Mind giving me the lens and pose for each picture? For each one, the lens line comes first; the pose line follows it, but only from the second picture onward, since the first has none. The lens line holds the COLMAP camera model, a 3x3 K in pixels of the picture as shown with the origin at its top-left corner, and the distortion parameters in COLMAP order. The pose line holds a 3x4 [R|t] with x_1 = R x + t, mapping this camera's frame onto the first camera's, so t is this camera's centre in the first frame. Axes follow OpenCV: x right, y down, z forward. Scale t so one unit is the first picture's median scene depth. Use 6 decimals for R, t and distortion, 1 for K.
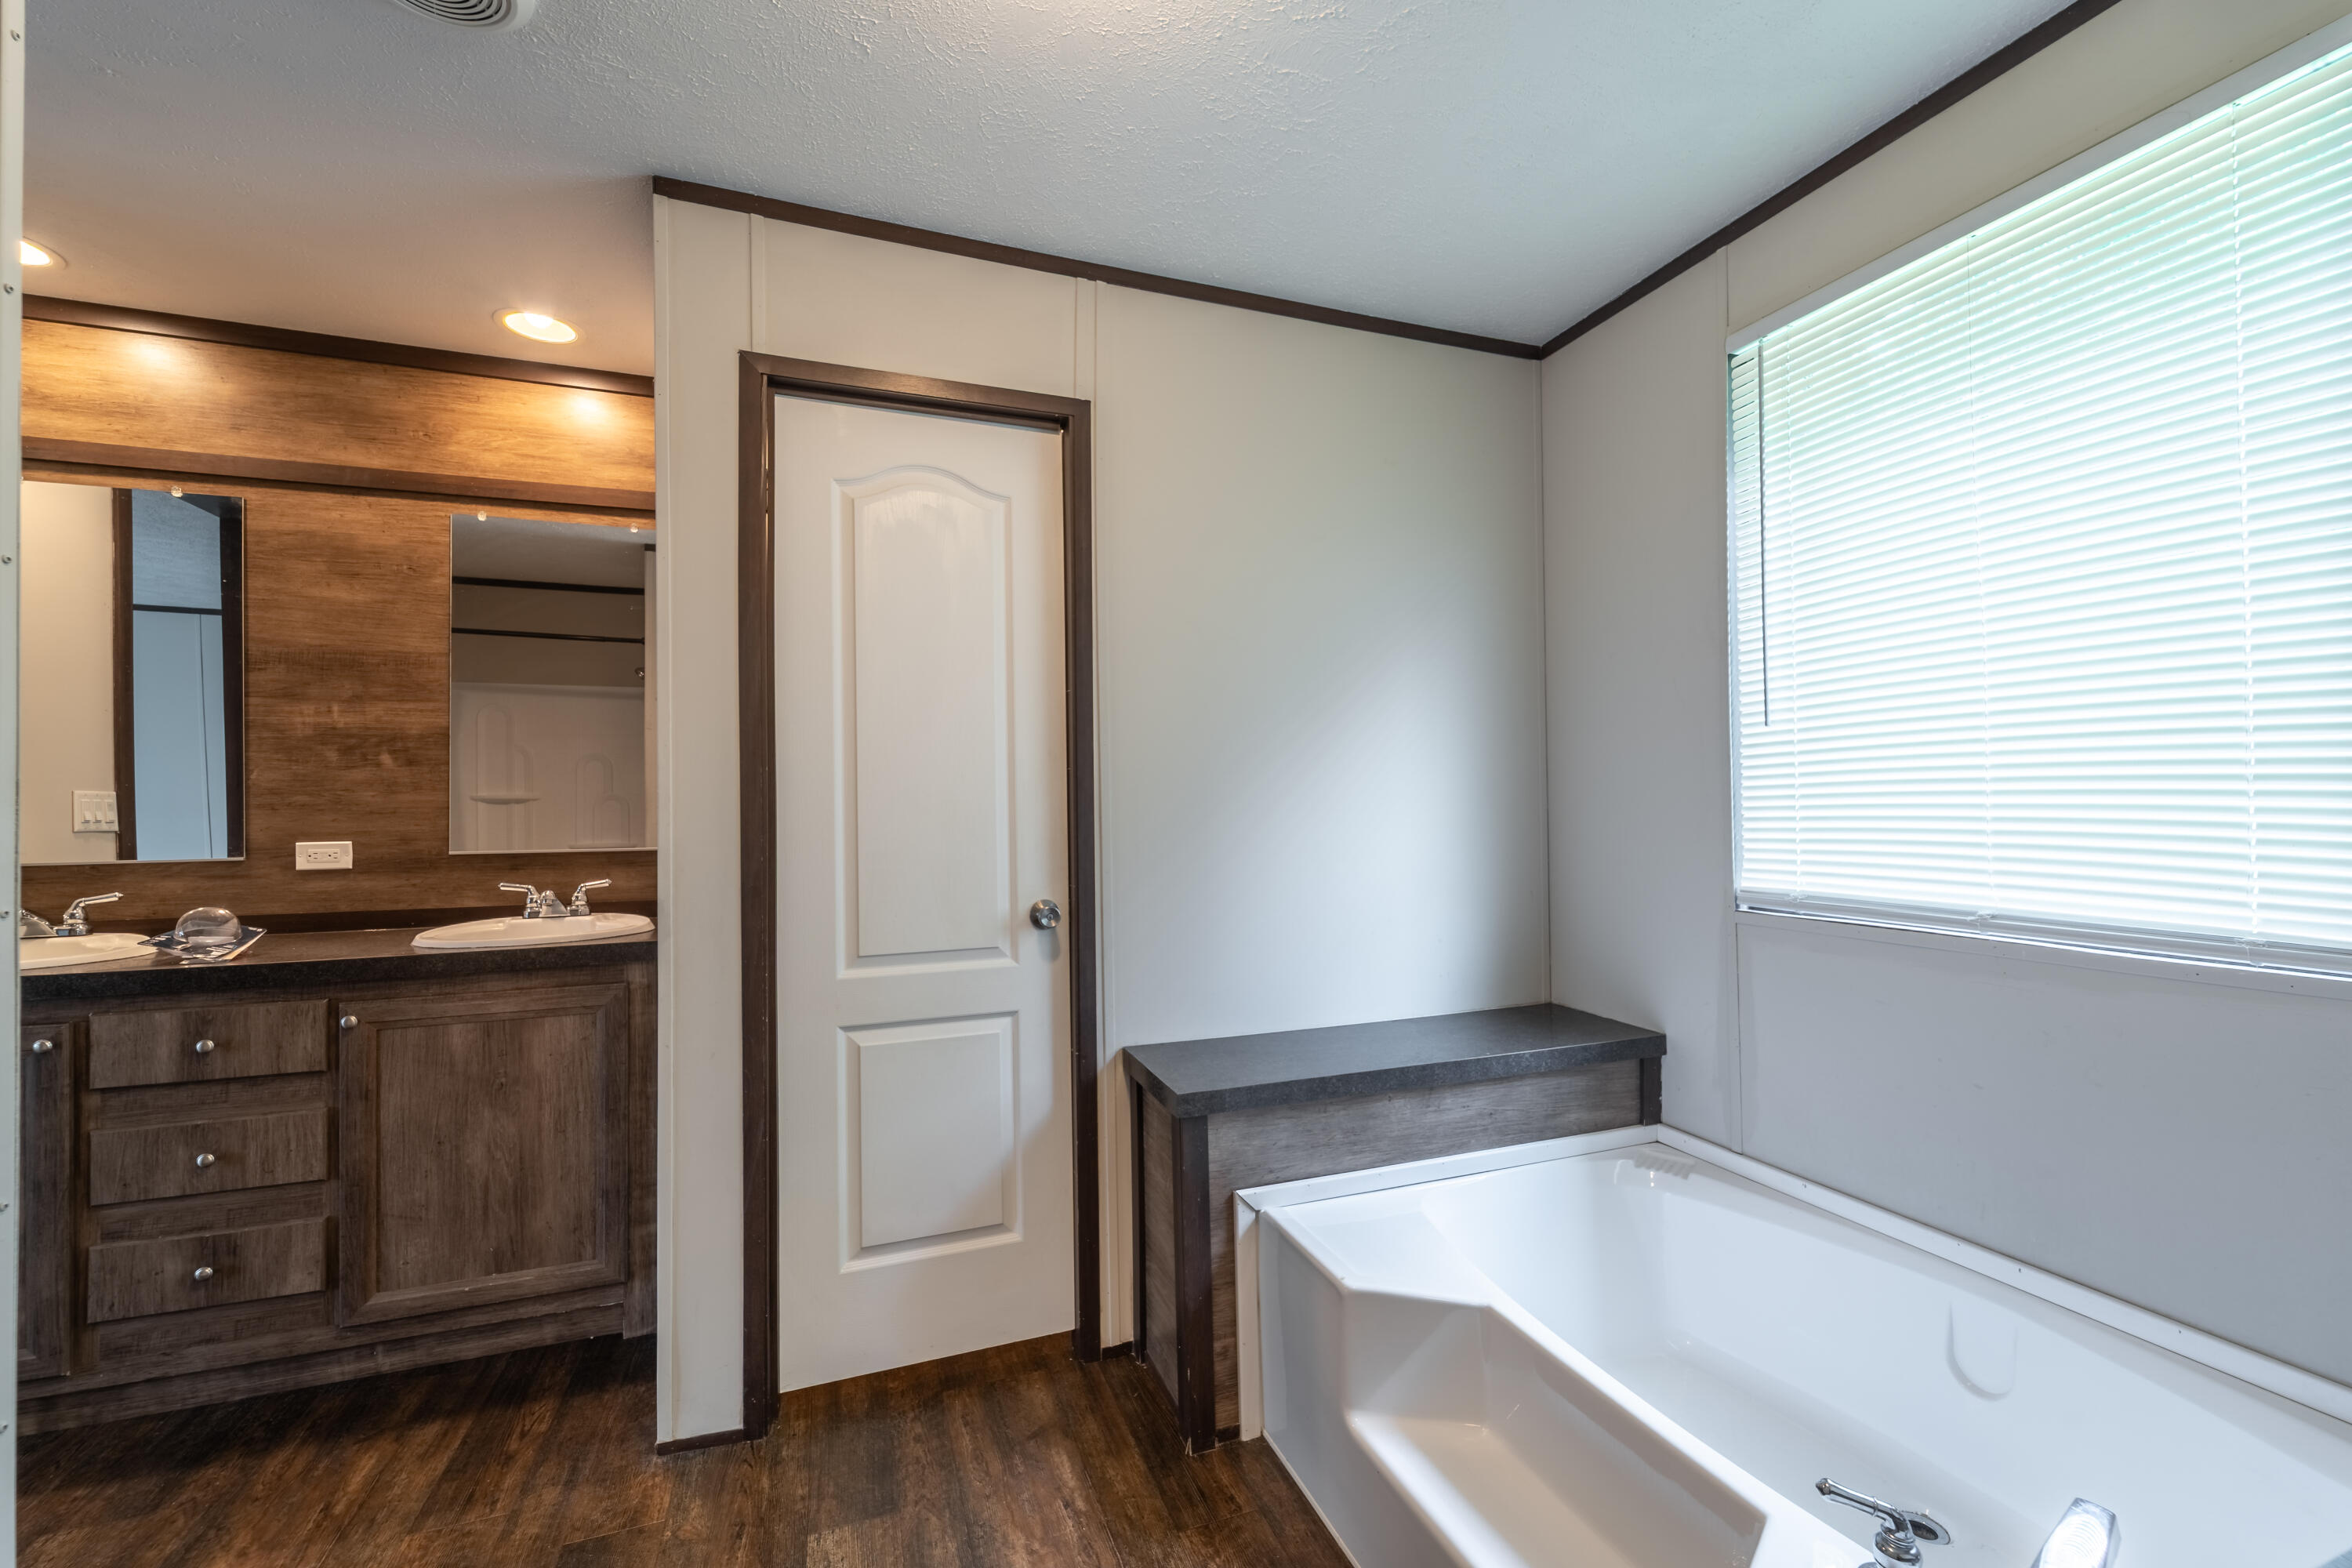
lens RADIAL K [[950.6, 0, 1179.9], [0, 950.6, 789.7], [0, 0, 1]] dist [-0.001596, -0.000958]
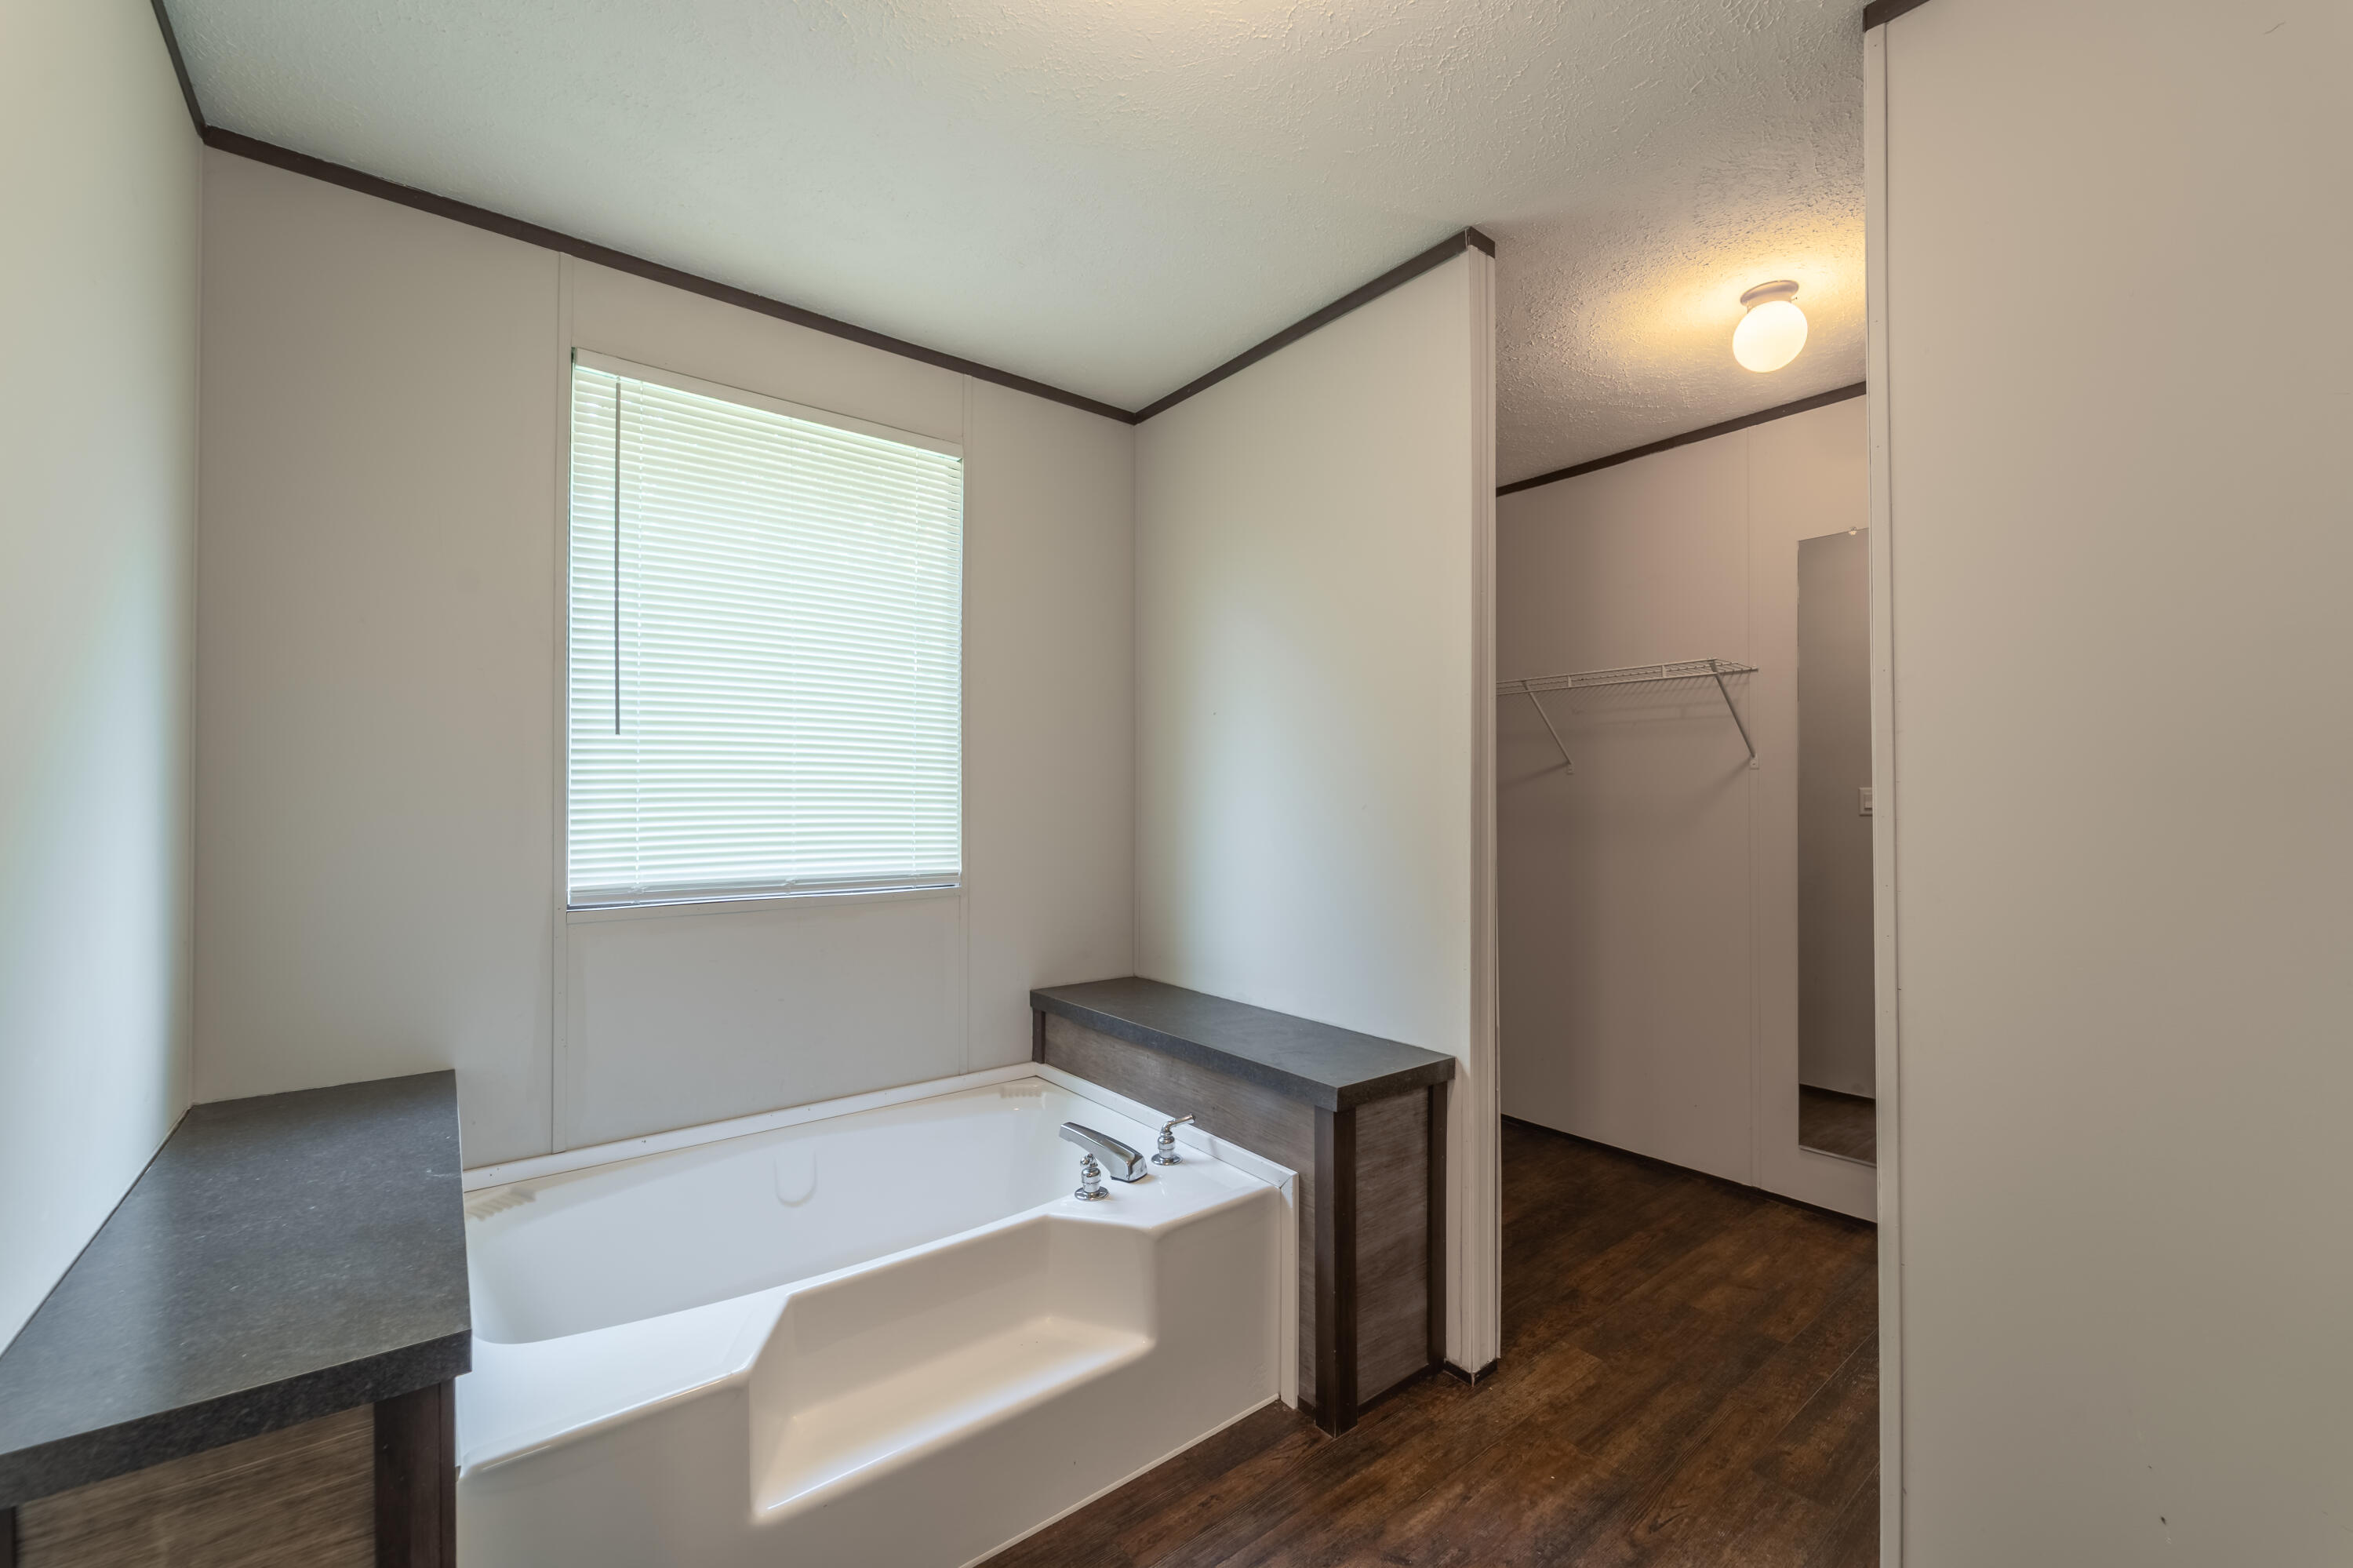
lens RADIAL K [[944.5, 0, 1207.2], [0, 944.5, 791.7], [0, 0, 1]] dist [0.000415, -0.000059]
pose [[-0.326937, 0.016575, 0.944901, -0.635960], [-0.007498, 0.999769, -0.020132, 0.015311], [-0.945016, -0.013667, -0.326738, 0.733879]]
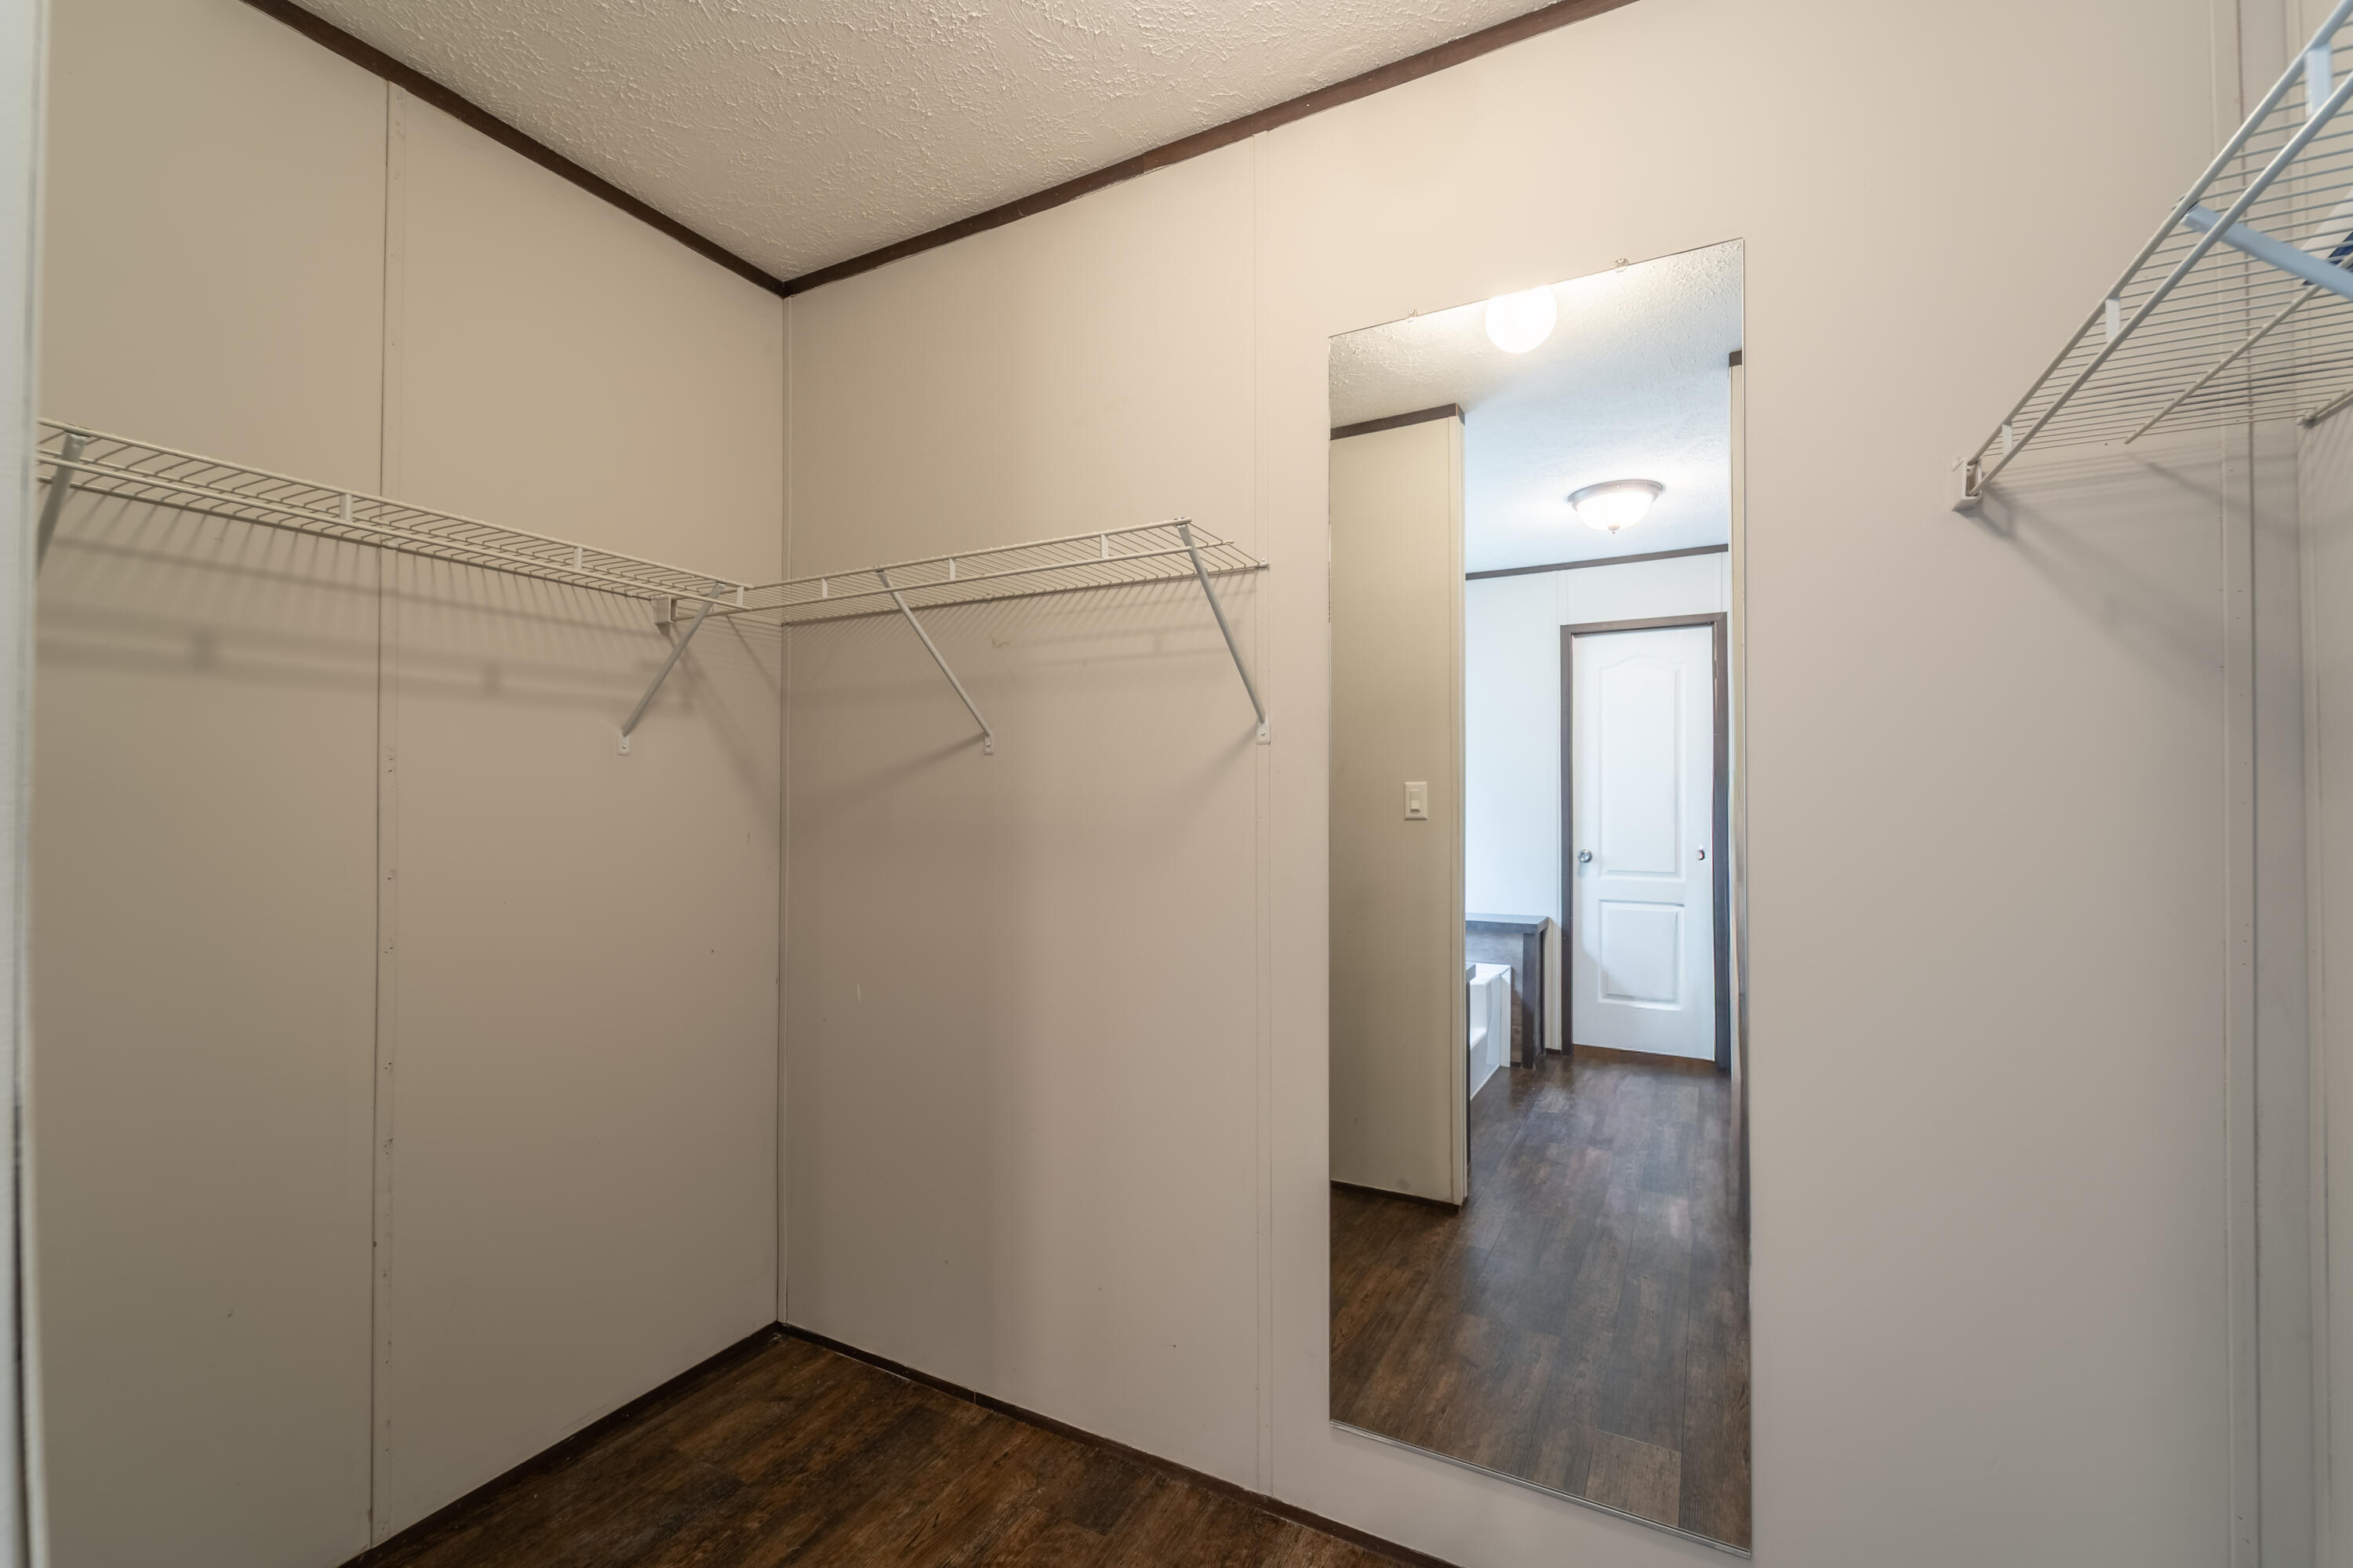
lens RADIAL K [[951.1, 0, 1180.4], [0, 951.1, 789.7], [0, 0, 1]] dist [-0.001596, -0.000958]
pose [[-0.670542, 0.018075, 0.741652, -0.423502], [0.007041, 0.999813, -0.018001, 0.009236], [-0.741838, -0.006848, -0.670544, 0.469246]]
